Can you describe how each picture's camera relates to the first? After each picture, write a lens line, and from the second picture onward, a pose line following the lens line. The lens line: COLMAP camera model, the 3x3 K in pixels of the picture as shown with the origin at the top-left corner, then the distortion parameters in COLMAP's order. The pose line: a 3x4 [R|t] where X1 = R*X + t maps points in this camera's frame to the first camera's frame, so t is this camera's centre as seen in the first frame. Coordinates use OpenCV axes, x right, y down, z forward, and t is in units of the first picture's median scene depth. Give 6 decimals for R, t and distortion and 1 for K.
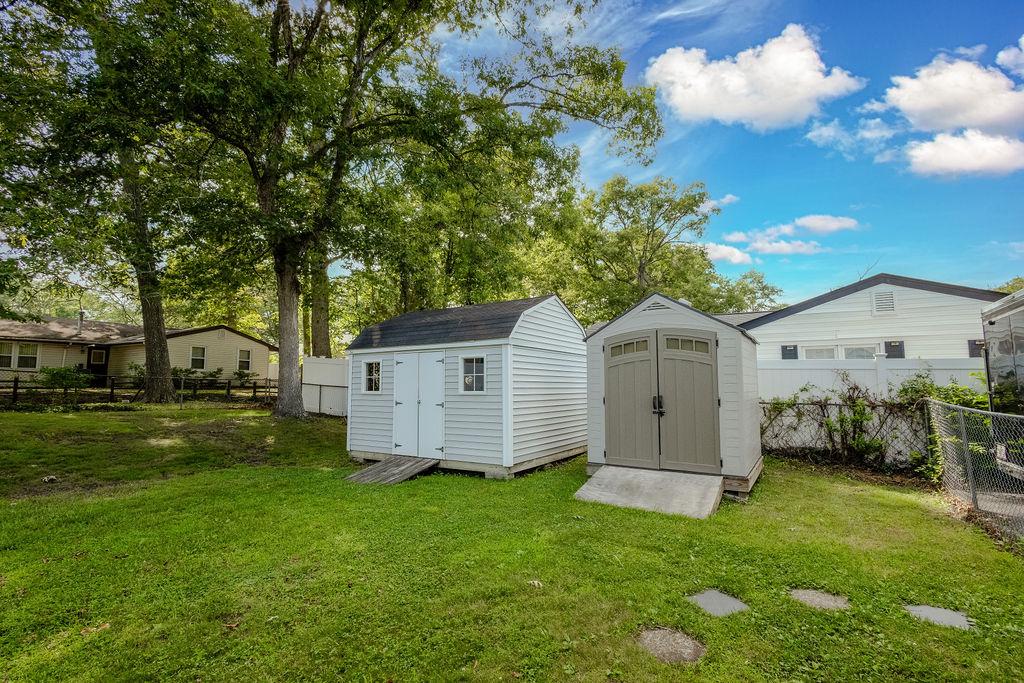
lens RADIAL K [[470.2, 0, 515.6], [0, 470.2, 338.8], [0, 0, 1]] dist [0.002346, 0.000068]
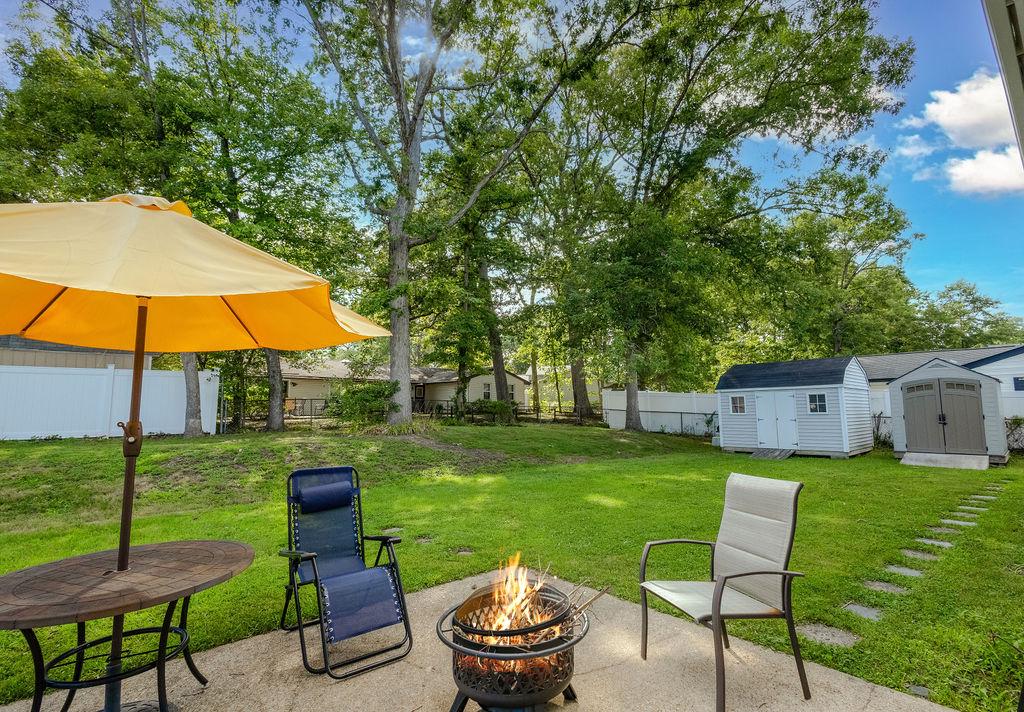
lens RADIAL K [[491.7, 0, 512.0], [0, 491.7, 356.0], [0, 0, 1]] dist [-0.001069, -0.000365]
pose [[0.964862, -0.036578, -0.260199, -0.745690], [0.033094, 0.999294, -0.017758, -0.117784], [0.260665, 0.008523, 0.965392, -1.197695]]
